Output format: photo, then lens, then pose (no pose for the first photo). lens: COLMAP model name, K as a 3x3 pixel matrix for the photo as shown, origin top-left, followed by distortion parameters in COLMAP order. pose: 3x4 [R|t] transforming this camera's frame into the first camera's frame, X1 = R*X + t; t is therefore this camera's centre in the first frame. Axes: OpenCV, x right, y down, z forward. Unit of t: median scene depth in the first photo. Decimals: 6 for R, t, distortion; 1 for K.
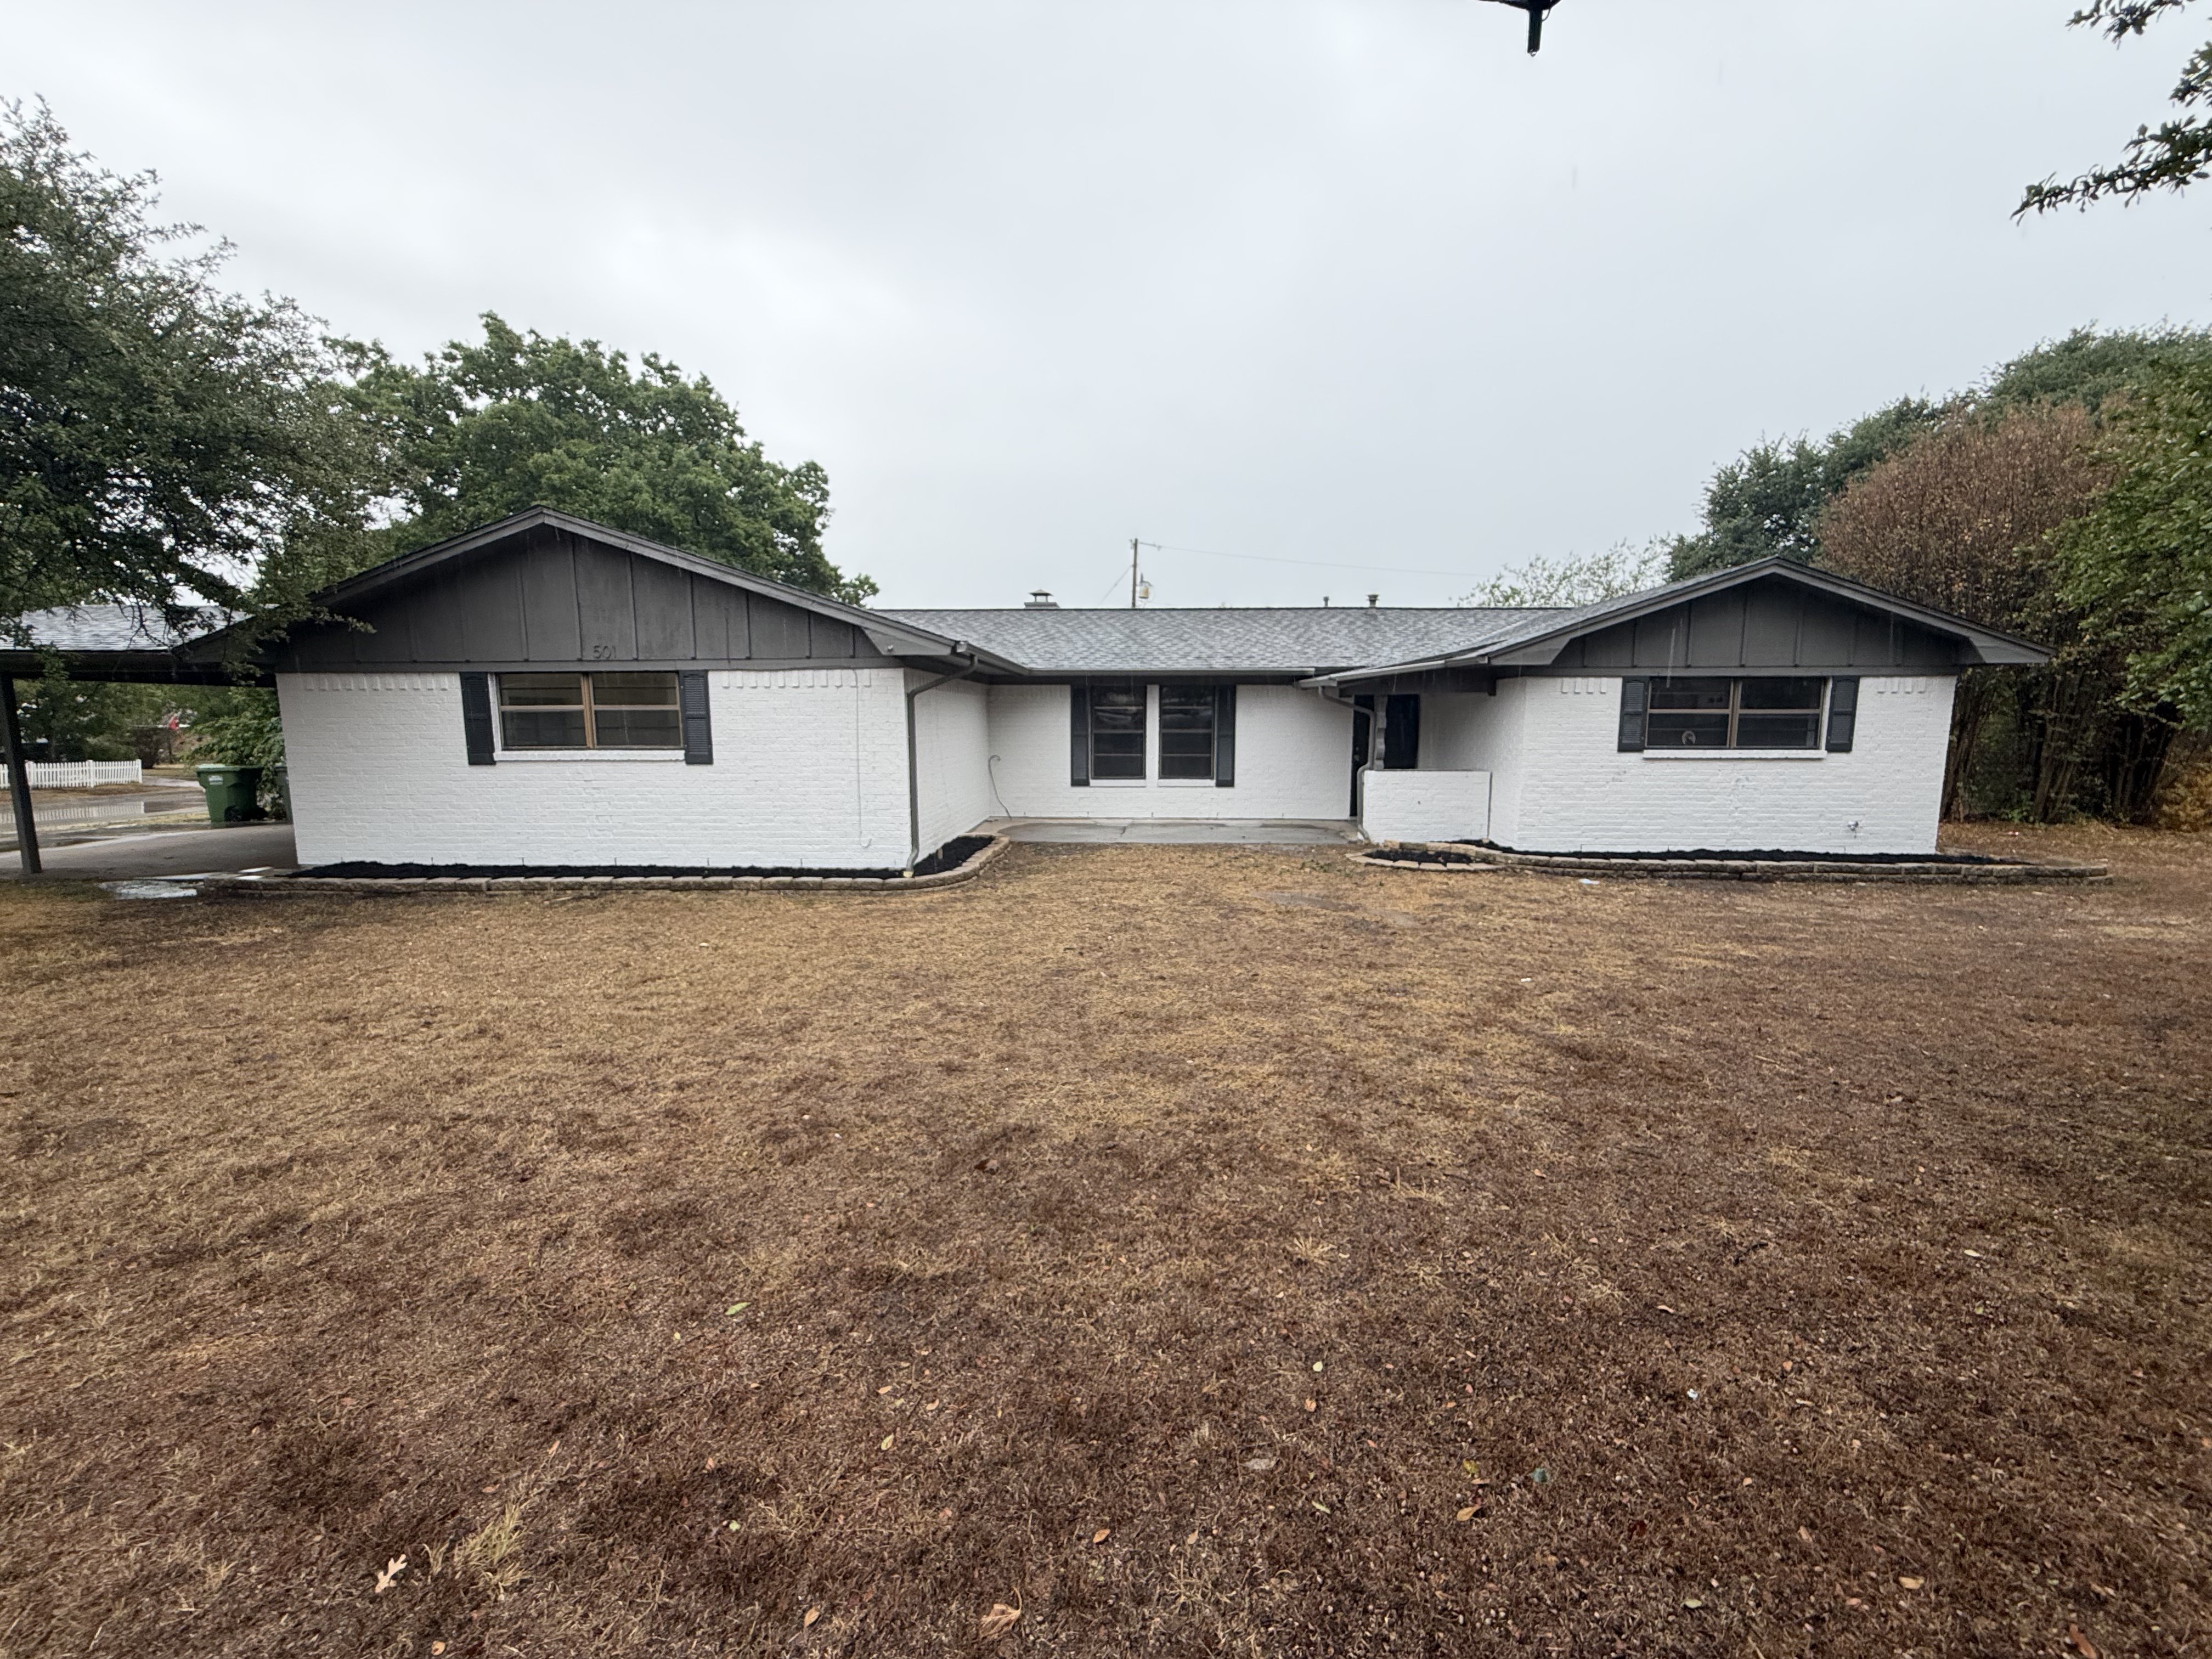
lens RADIAL K [[887.1, 0, 1106.0], [0, 887.1, 829.5], [0, 0, 1]] dist [-0.001693, 0.000057]
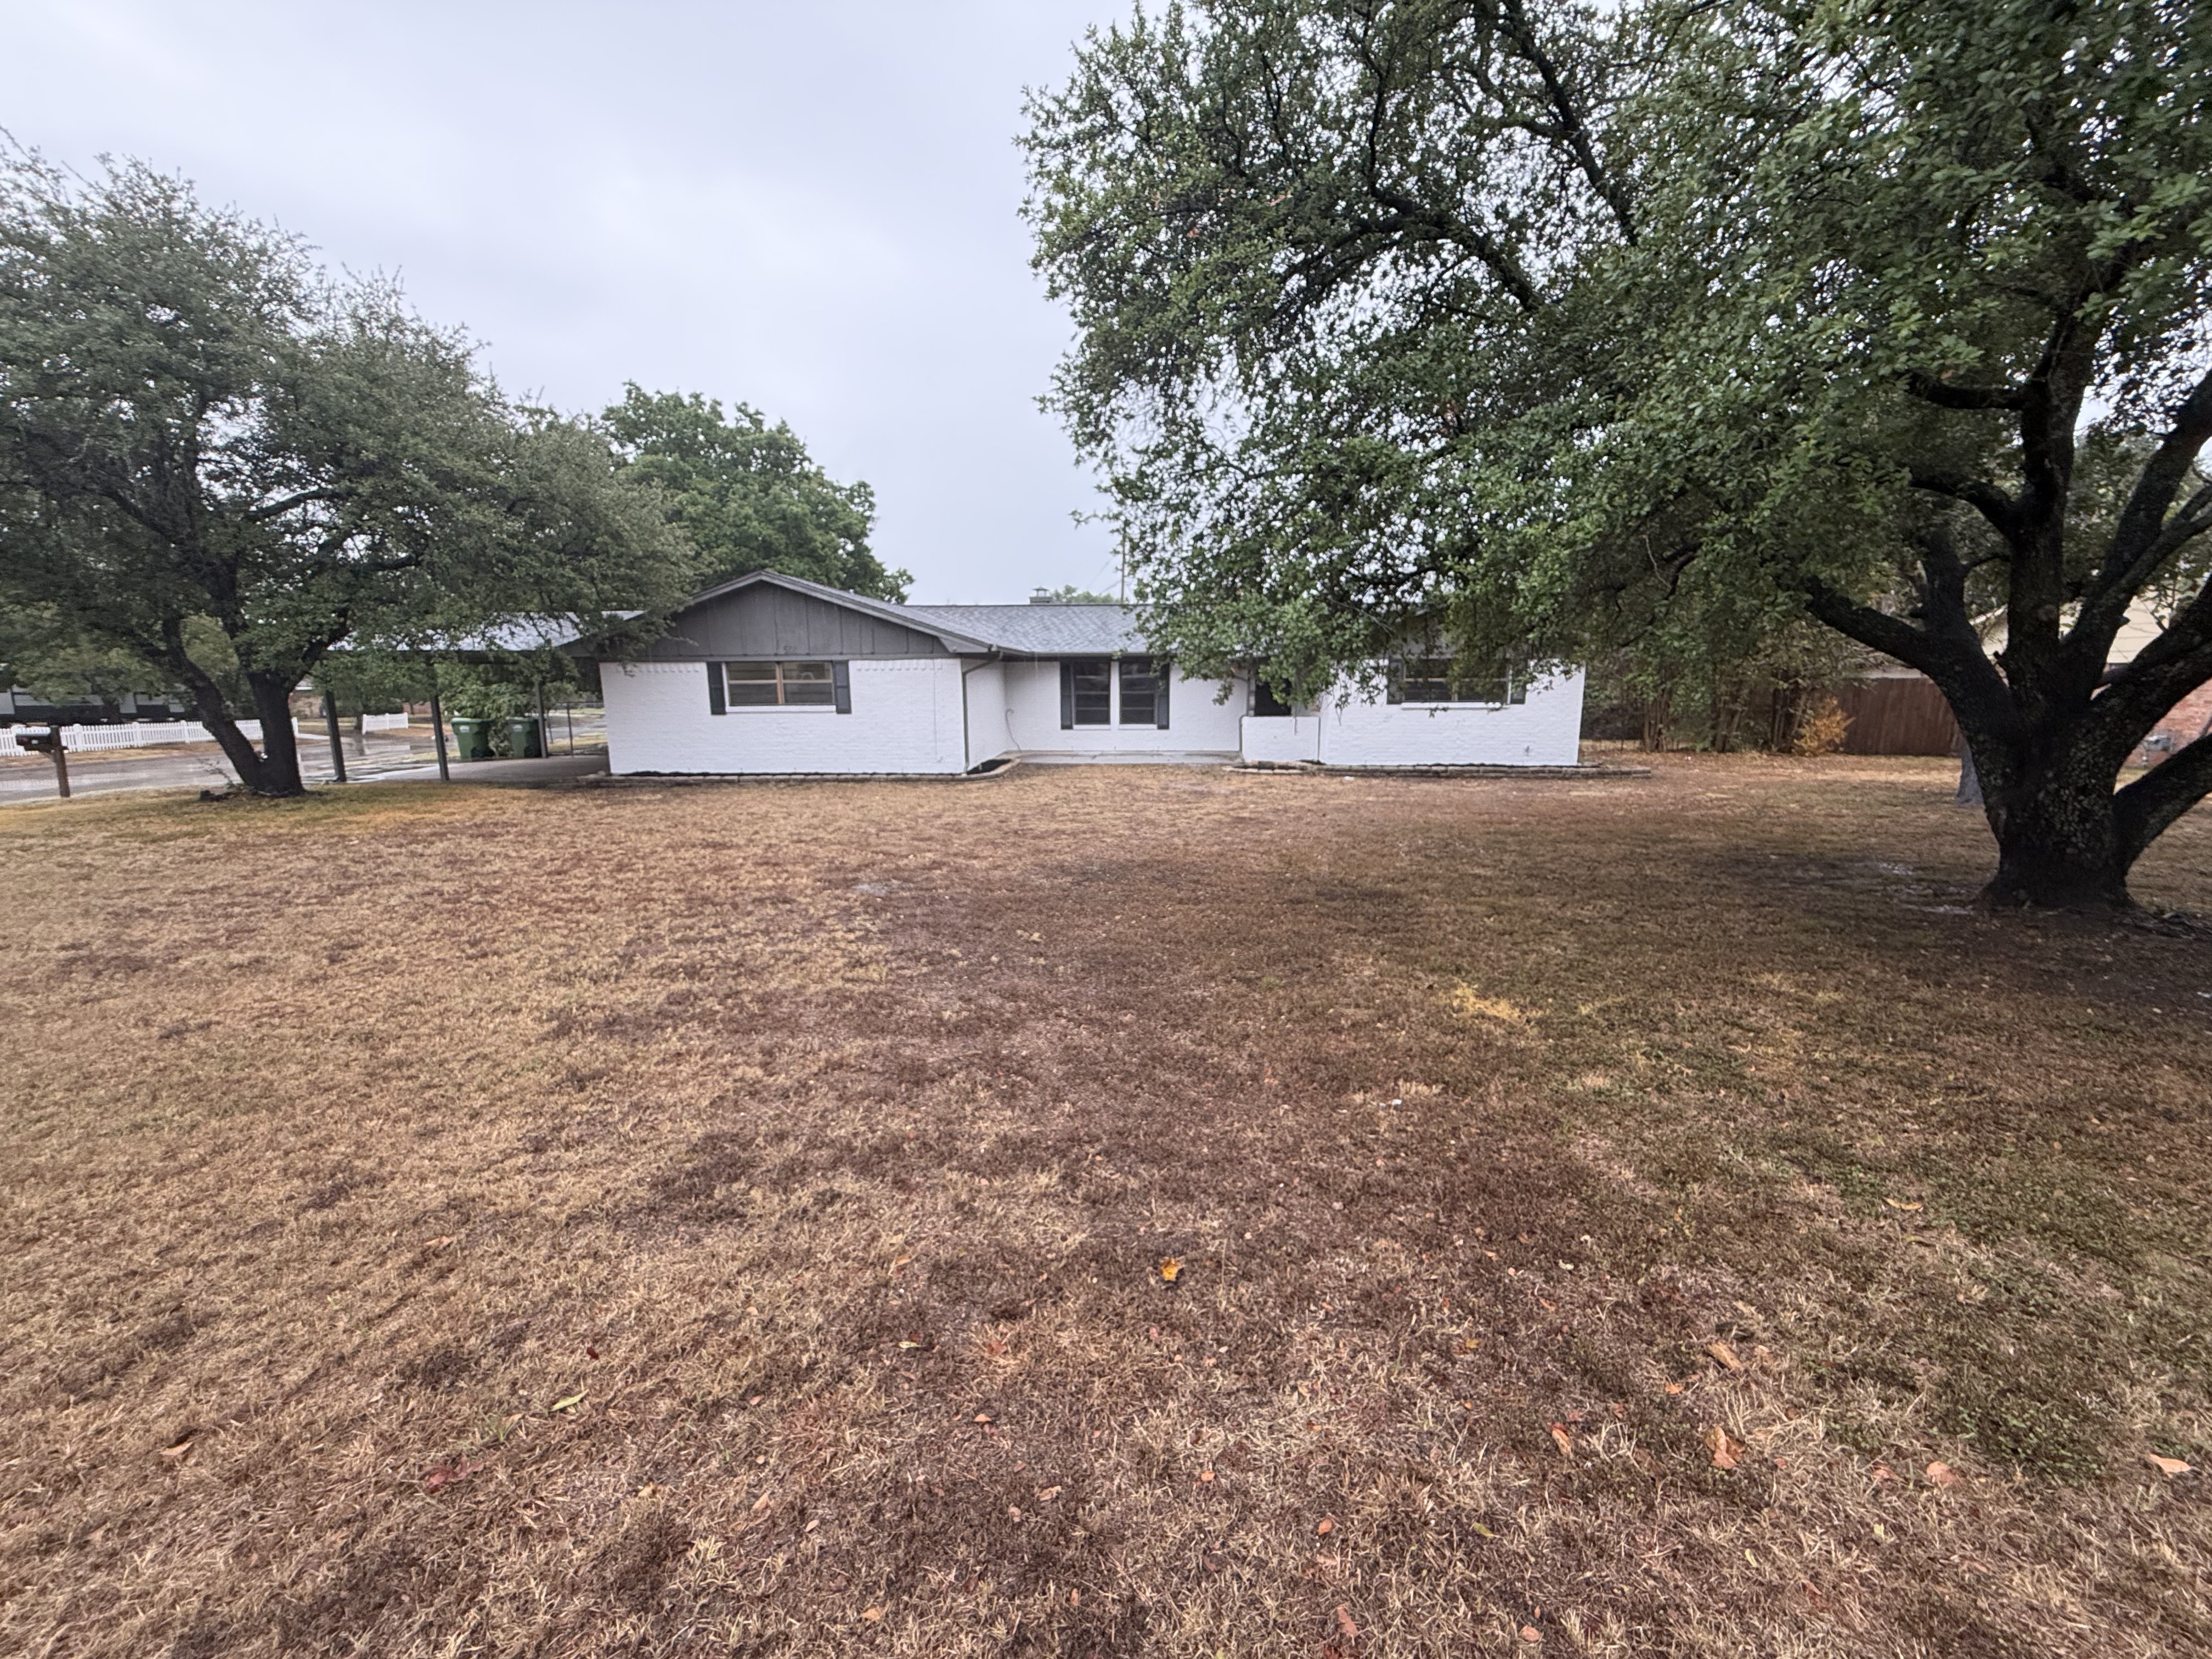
lens RADIAL K [[887.1, 0, 1106.0], [0, 887.1, 829.5], [0, 0, 1]] dist [-0.001693, 0.000057]
pose [[0.999973, -0.003533, -0.006516, 0.061241], [0.003839, 0.998862, 0.047531, 0.064837], [0.006340, -0.047555, 0.998849, -0.669083]]
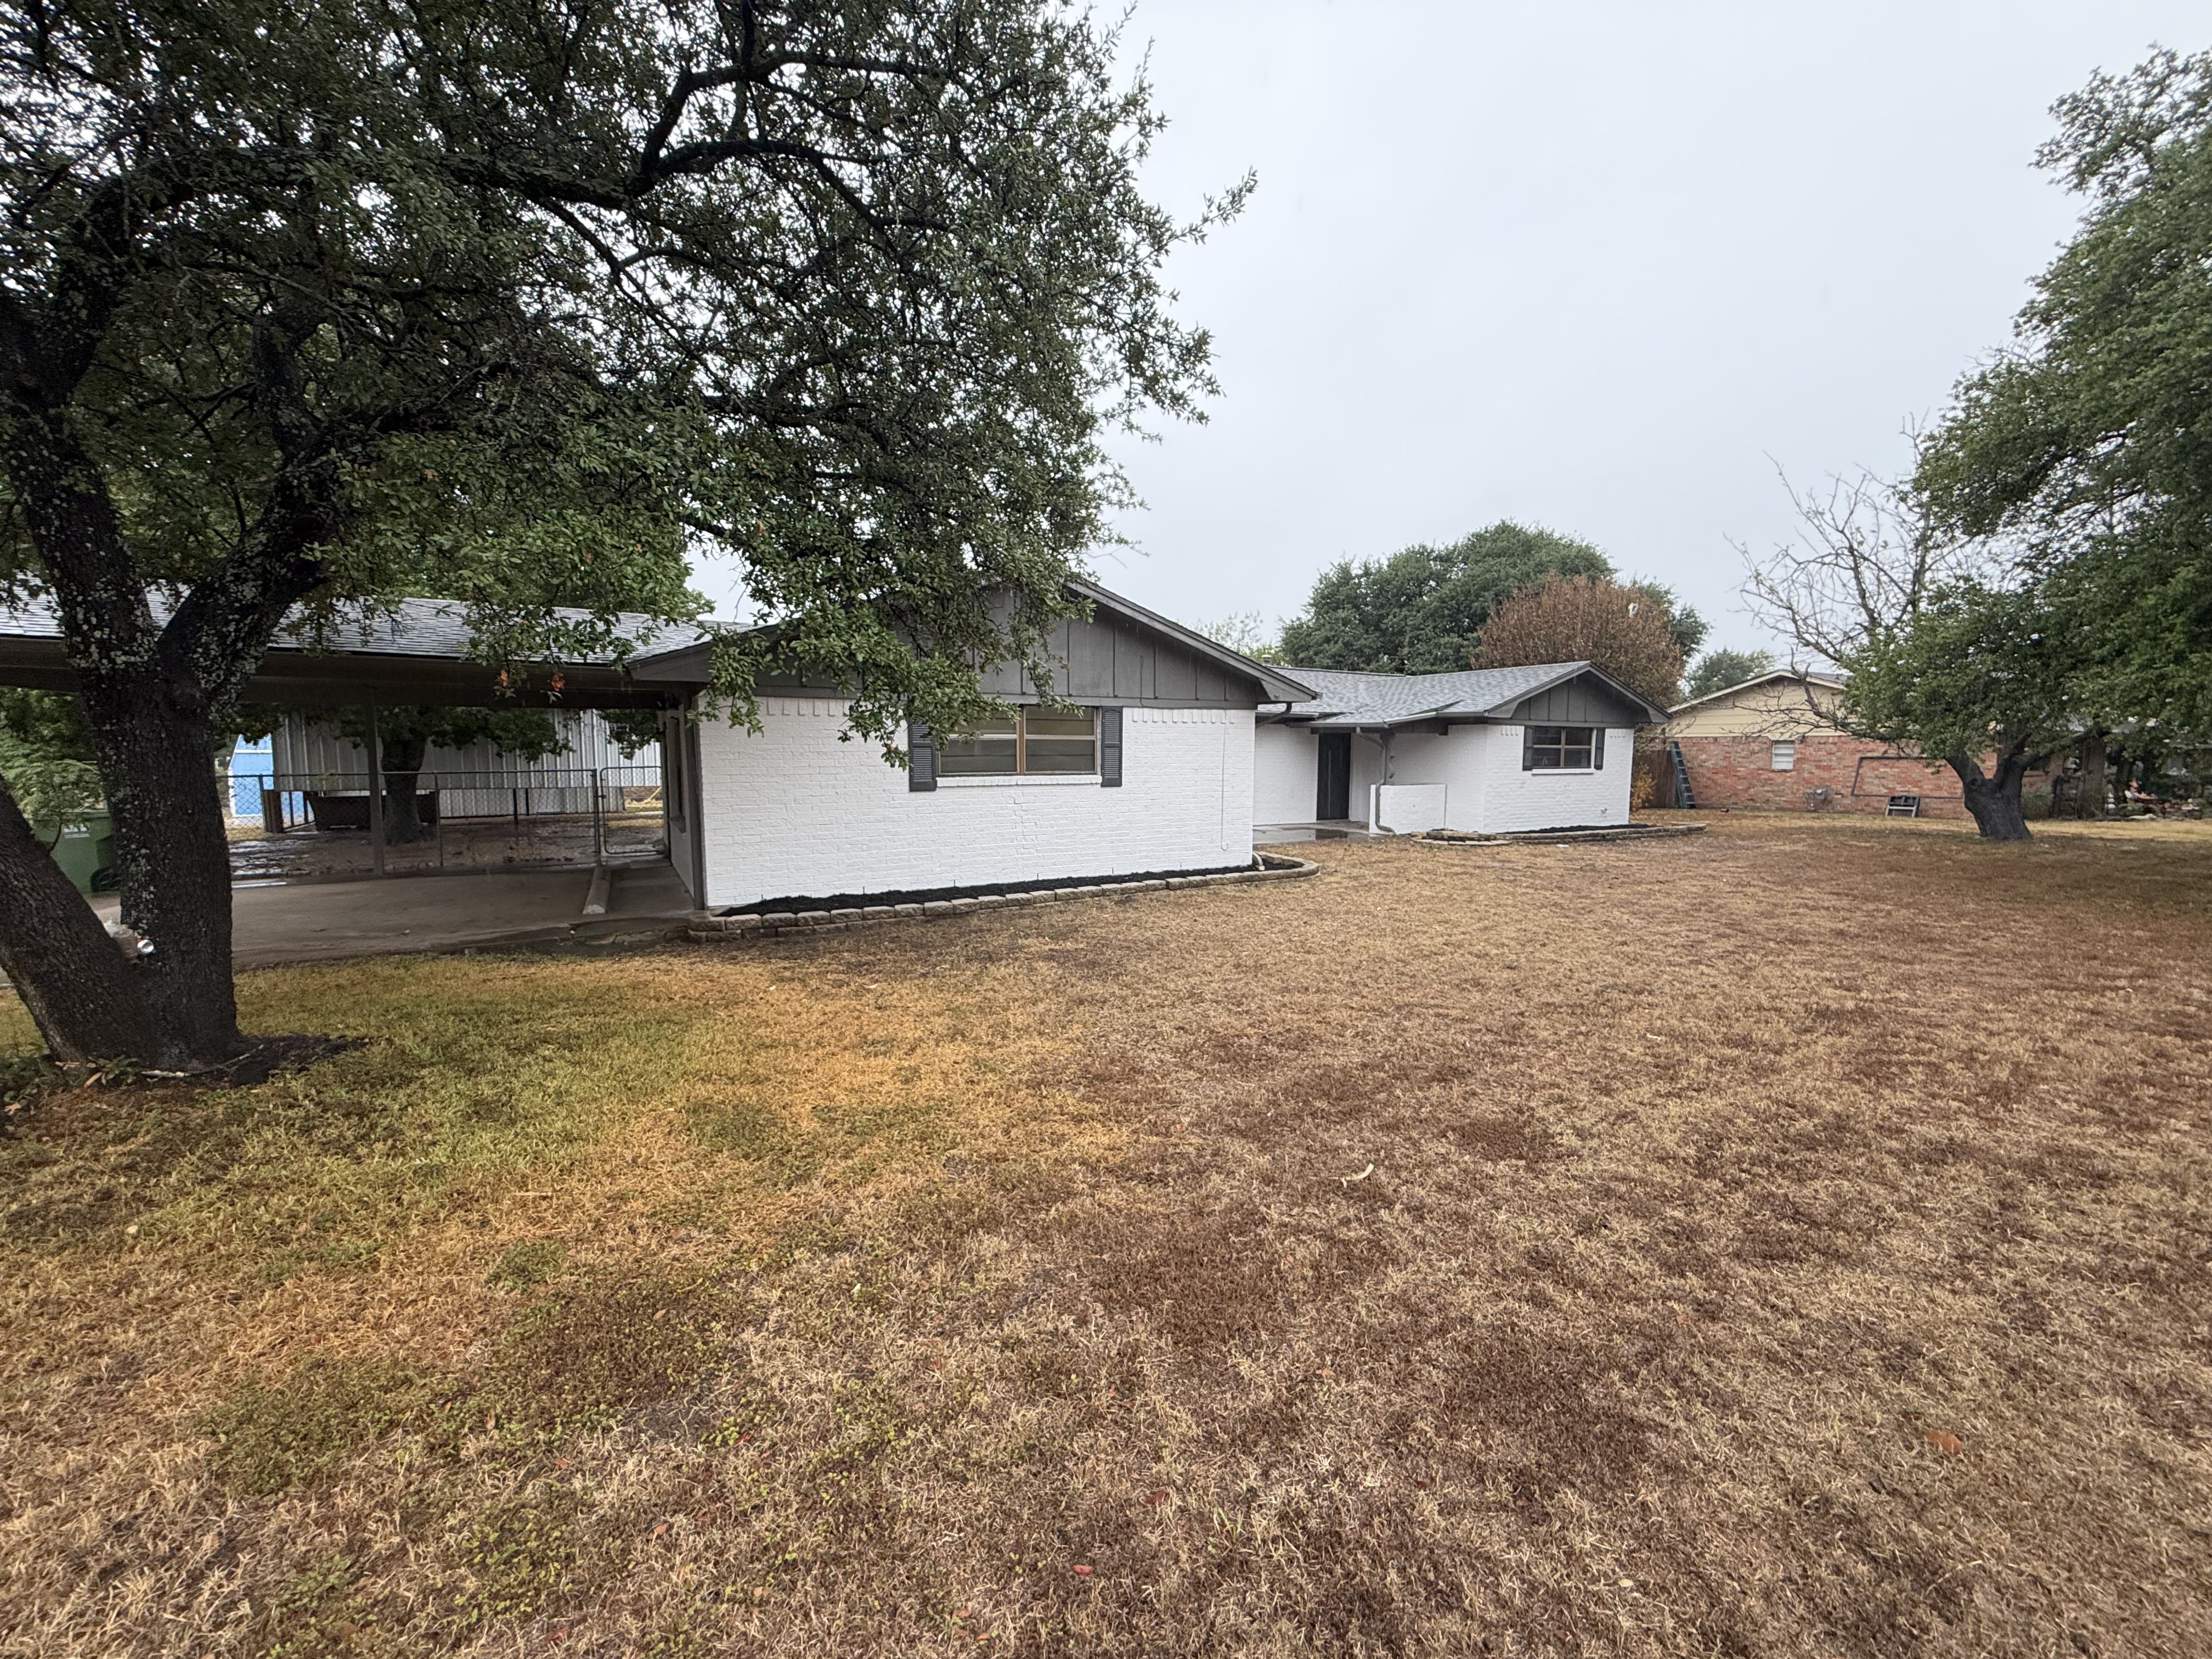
lens RADIAL K [[887.1, 0, 1106.0], [0, 887.1, 829.5], [0, 0, 1]] dist [-0.001693, 0.000057]
pose [[0.837126, -0.044202, 0.545221, -0.973047], [0.059985, 0.998137, -0.011179, -0.004465], [-0.543711, 0.042063, 0.838218, 0.027111]]
